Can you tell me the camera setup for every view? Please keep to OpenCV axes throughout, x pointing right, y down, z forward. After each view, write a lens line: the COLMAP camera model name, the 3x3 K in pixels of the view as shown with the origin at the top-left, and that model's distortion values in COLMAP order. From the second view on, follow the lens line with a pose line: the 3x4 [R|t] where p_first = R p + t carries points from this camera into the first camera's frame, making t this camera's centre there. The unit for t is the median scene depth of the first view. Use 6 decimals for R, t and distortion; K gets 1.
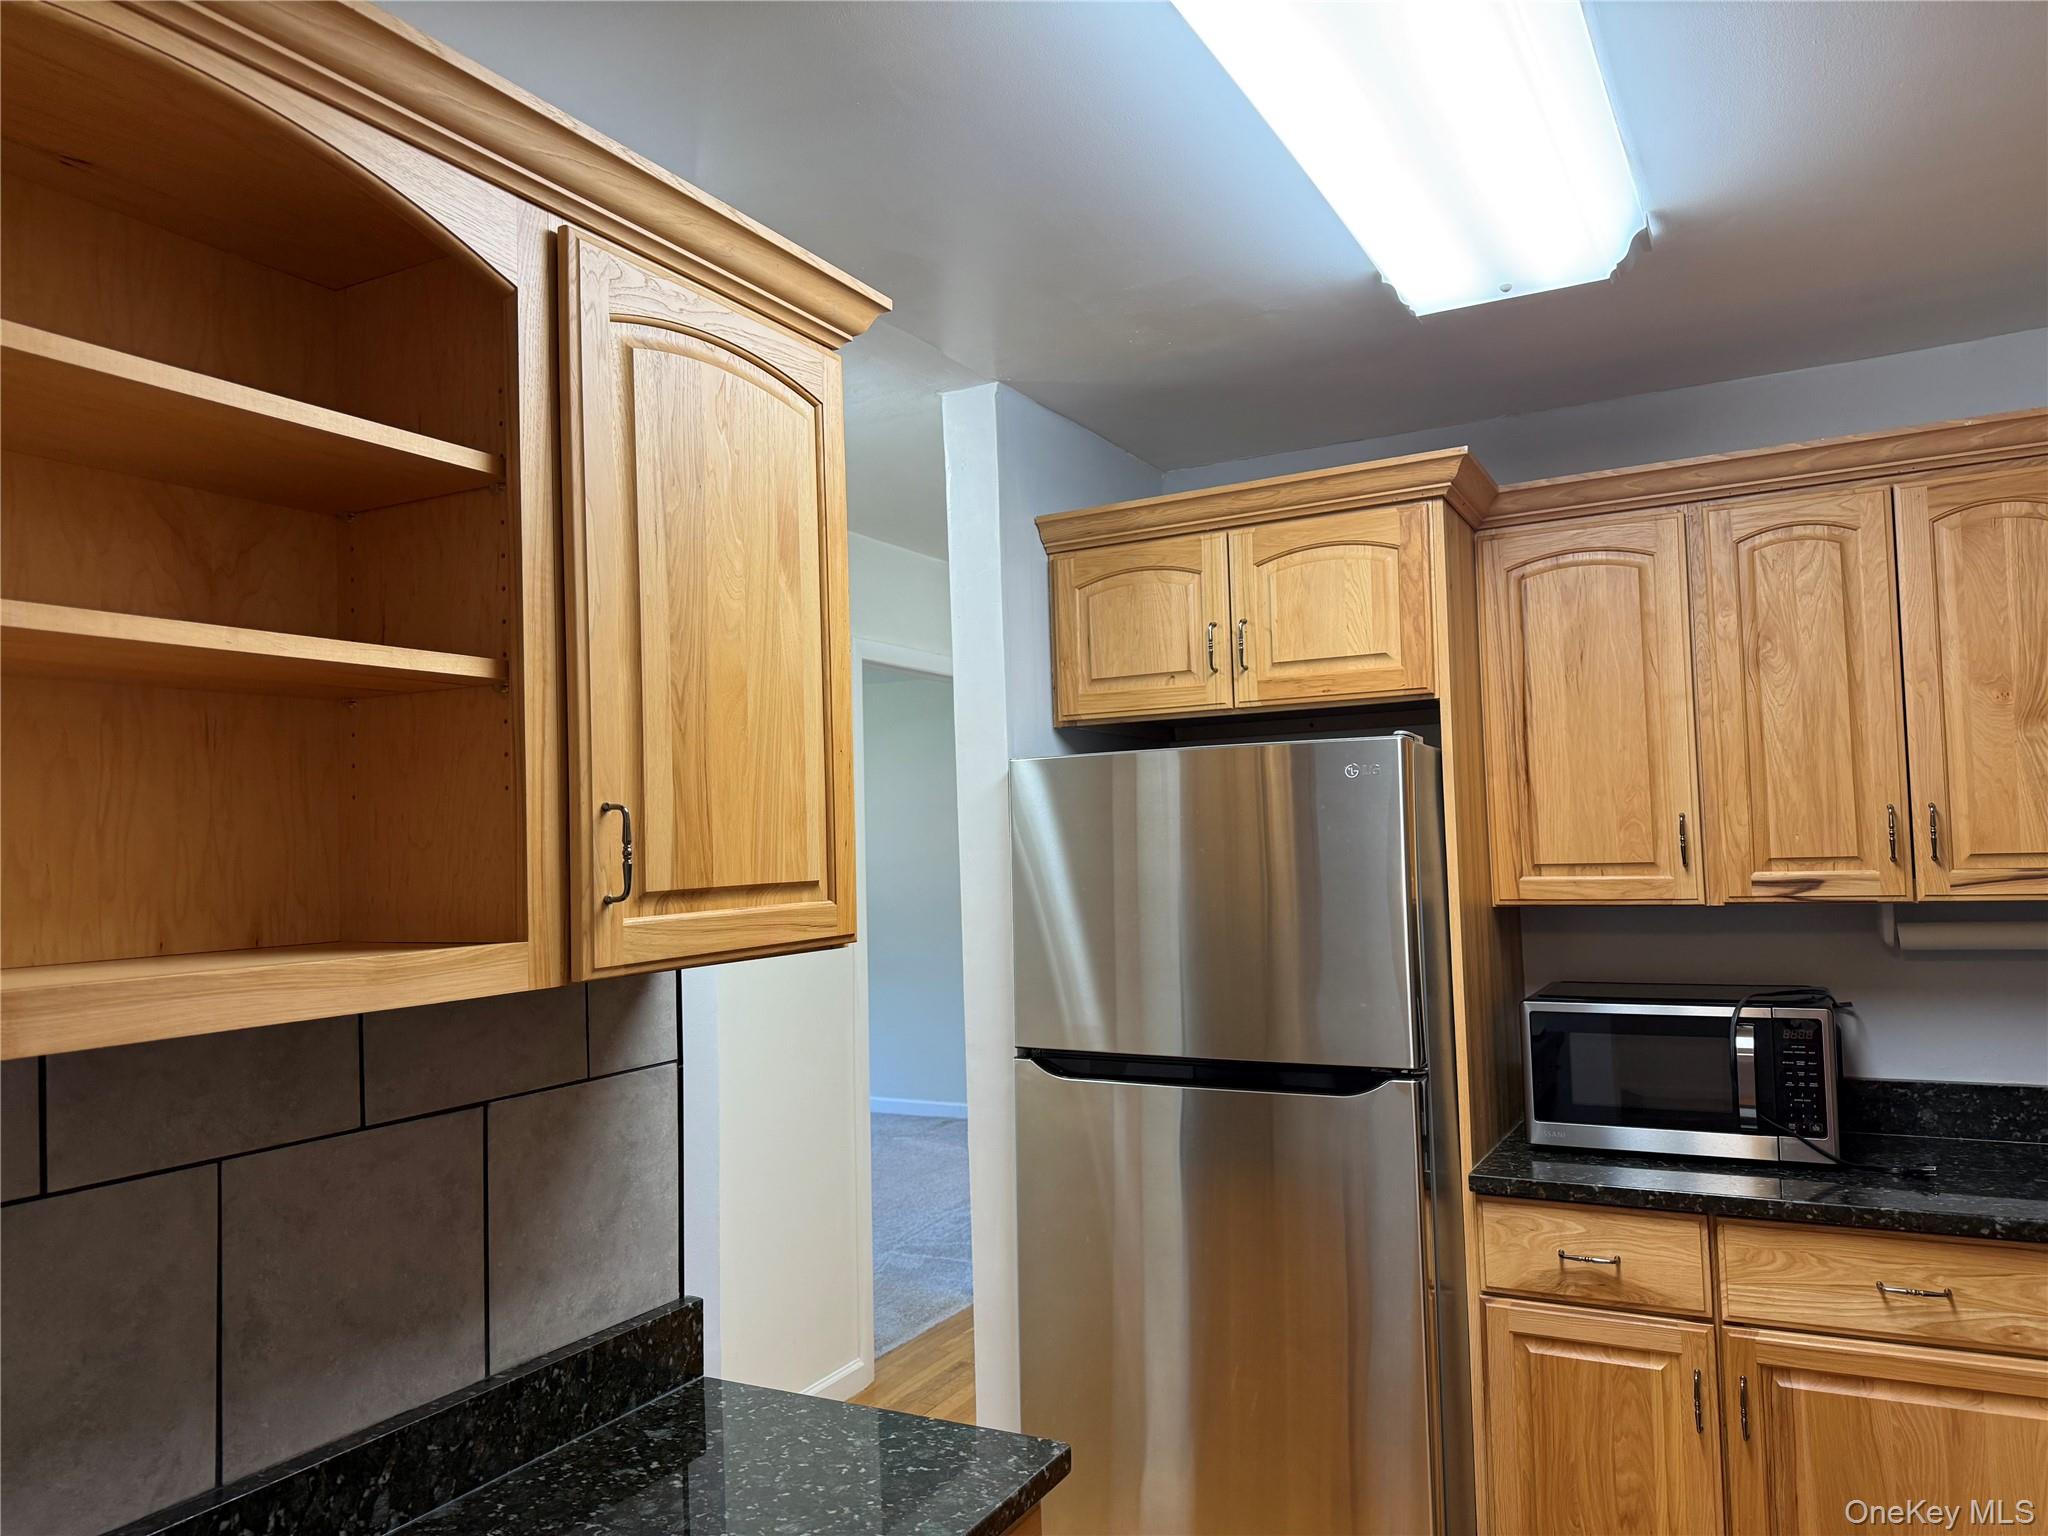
lens RADIAL K [[1467.3, 0, 1048.5], [0, 1467.3, 758.1], [0, 0, 1]] dist [0.017296, -0.007025]
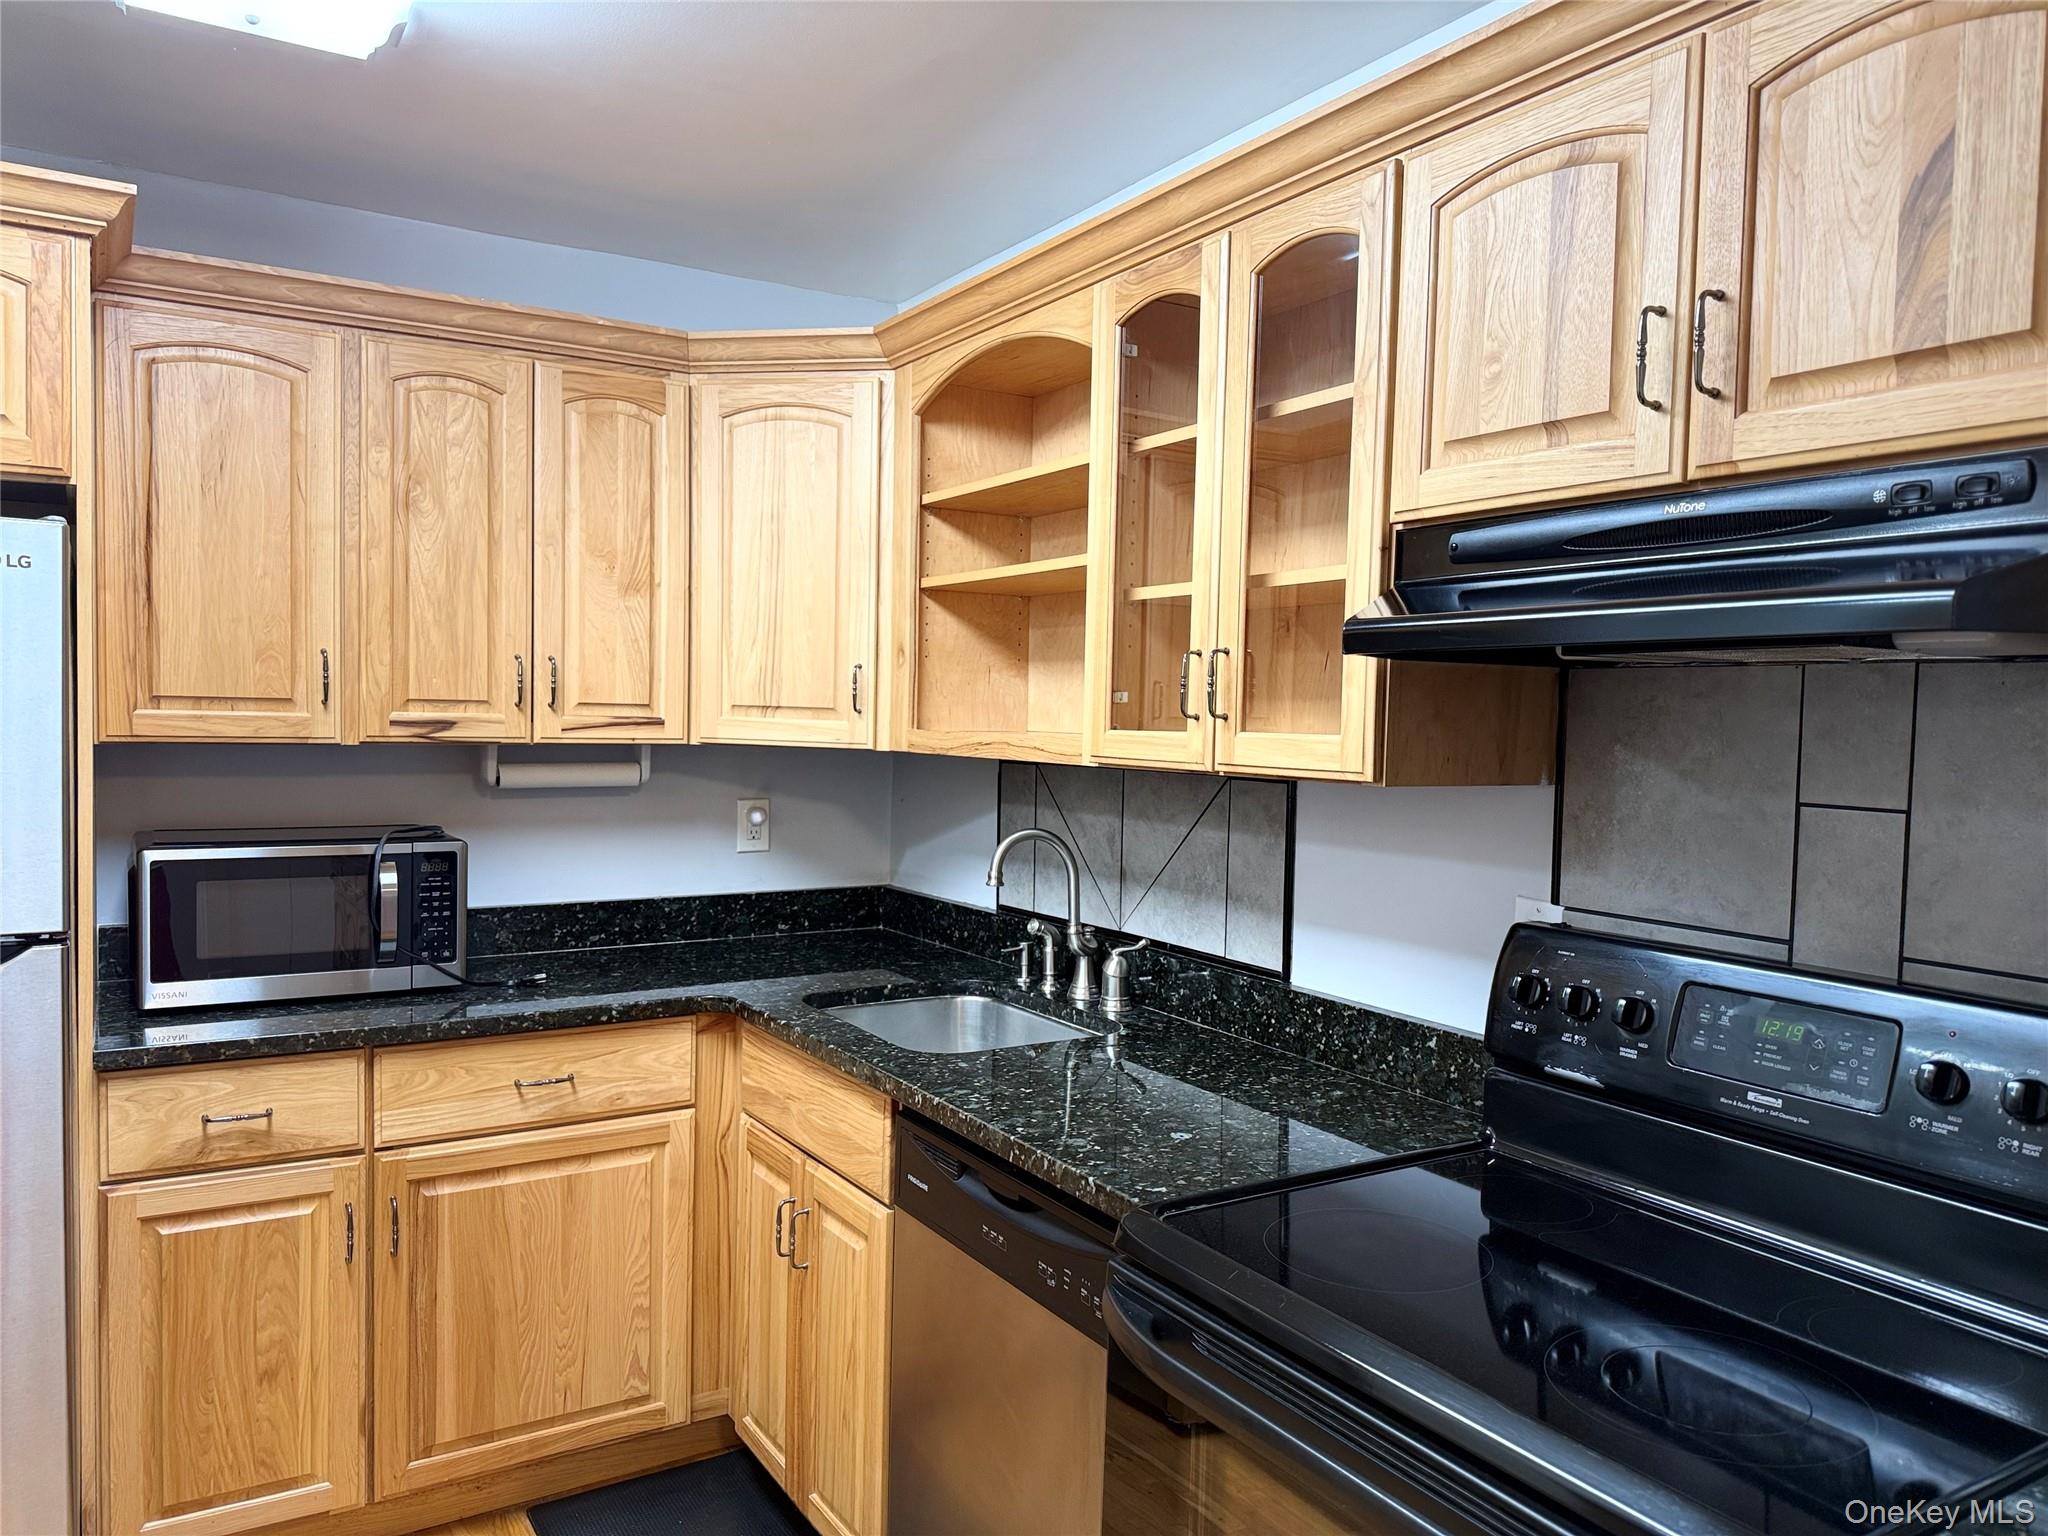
lens RADIAL K [[1453.4, 0, 1025.9], [0, 1453.4, 758.1], [0, 0, 1]] dist [0.088244, -0.108788]
pose [[0.511461, 0.012151, 0.859221, -0.171516], [-0.086030, 0.995600, 0.037130, 0.034957], [-0.854989, -0.092909, 0.510256, 0.114377]]
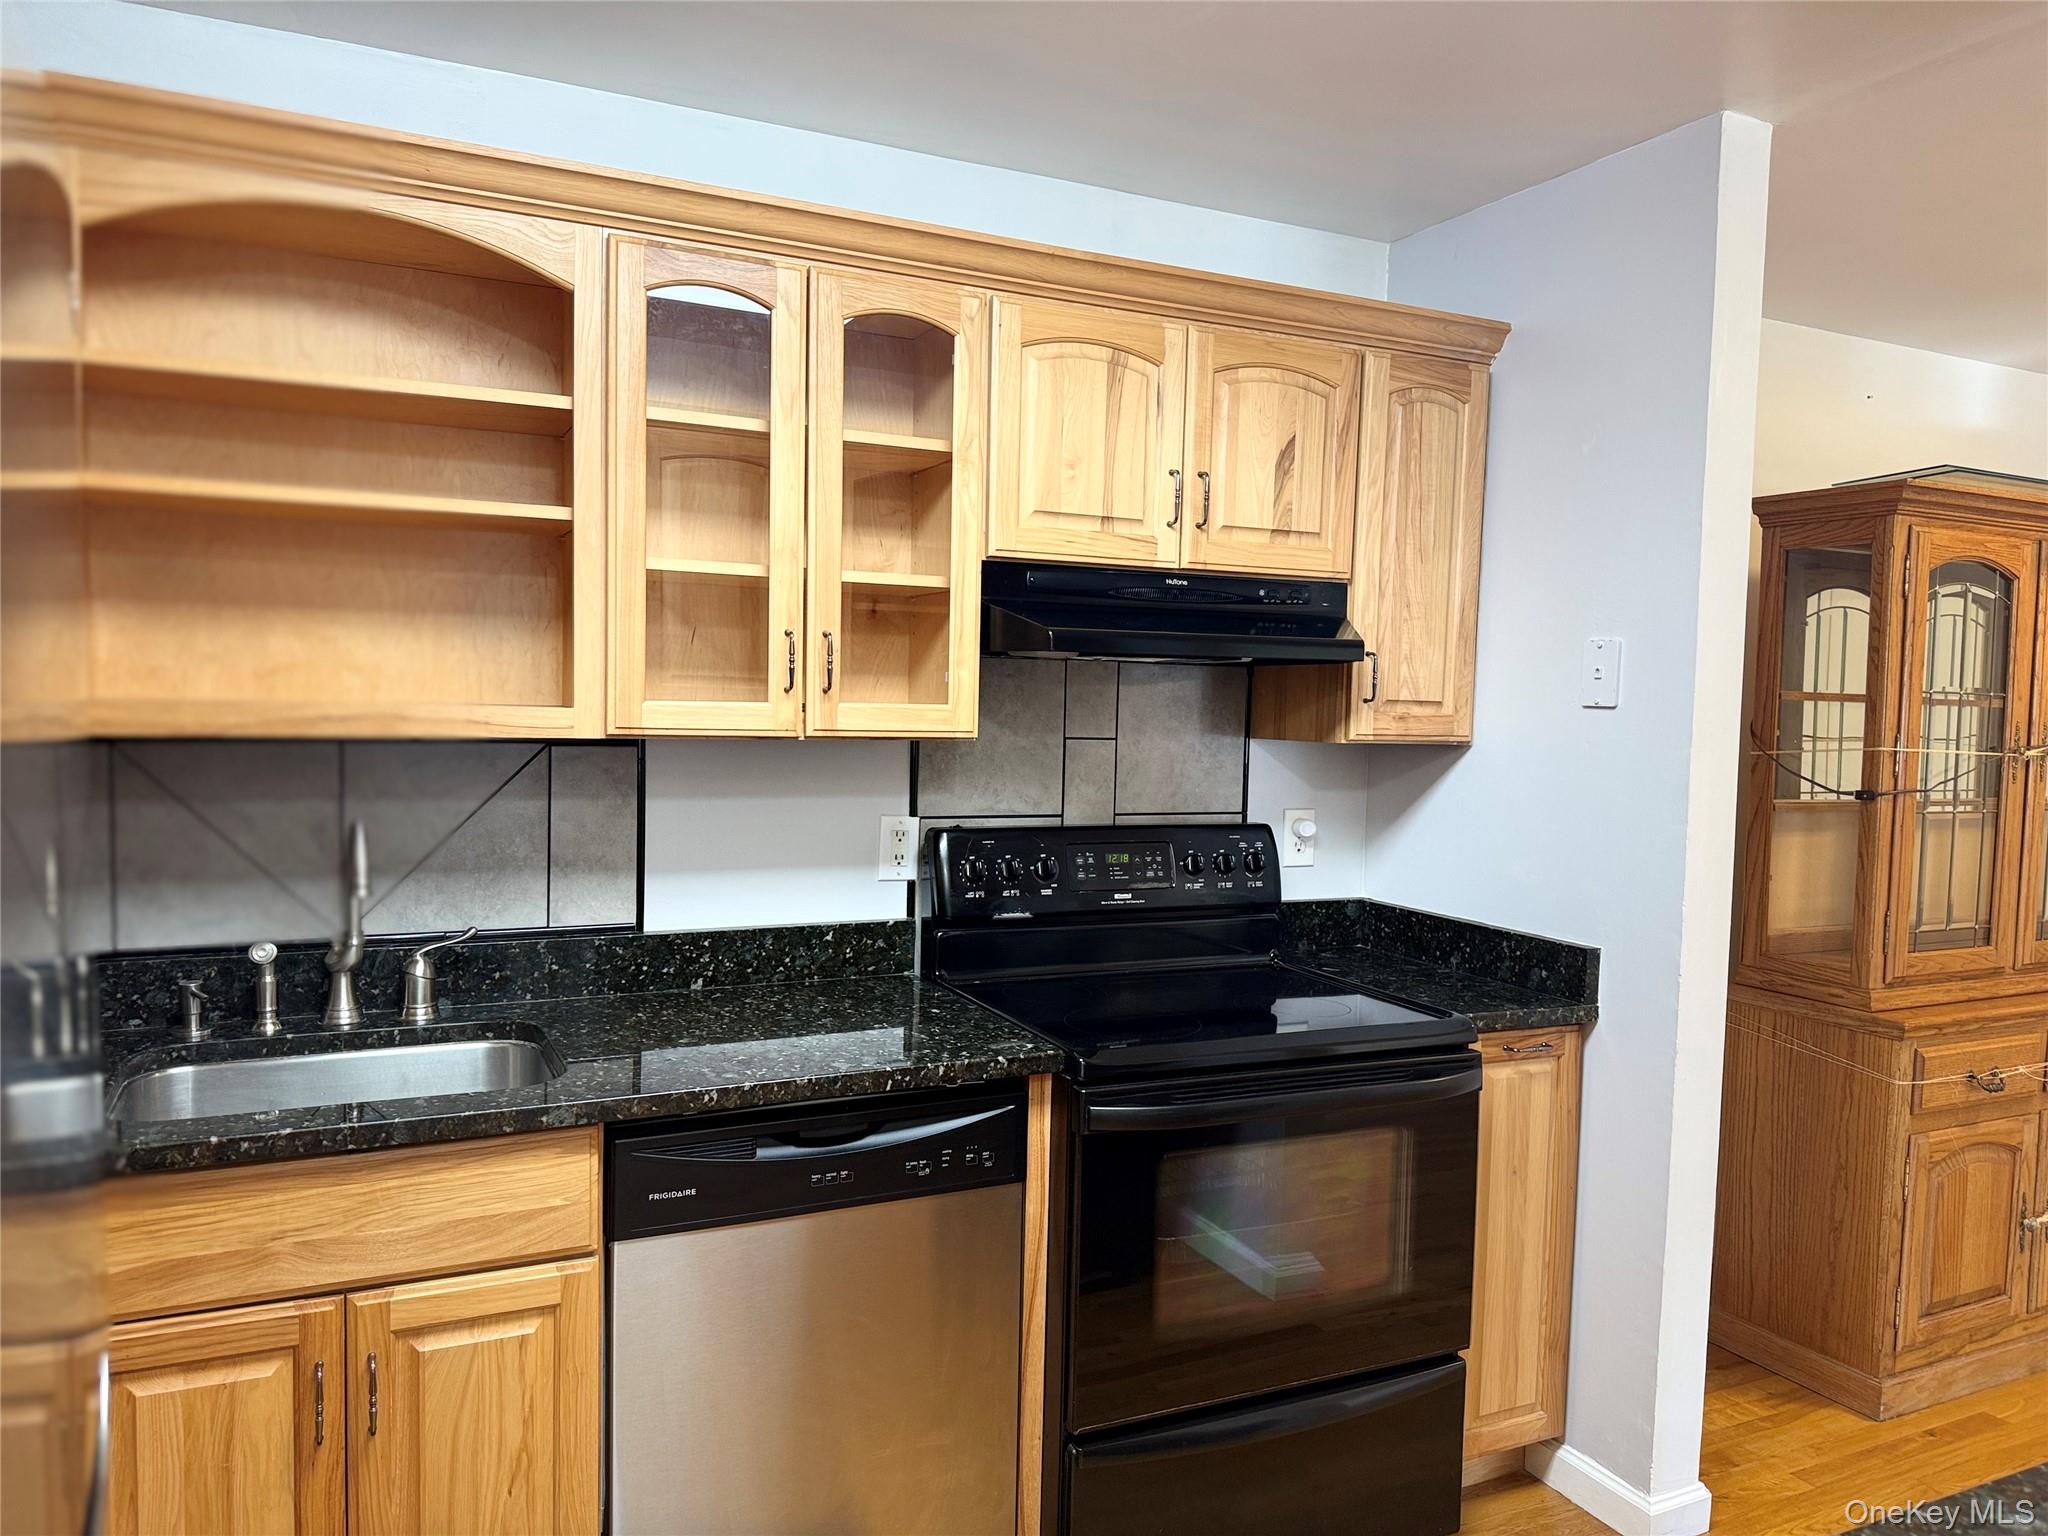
lens RADIAL K [[1450.0, 0, 1024.0], [0, 1450.0, 768.0], [0, 0, 1]] dist [0.120036, -0.179858]
pose [[-0.806058, -0.019142, 0.591526, -0.093363], [-0.034681, 0.999287, -0.014921, 0.089830], [-0.590819, -0.032542, -0.806148, 1.062243]]
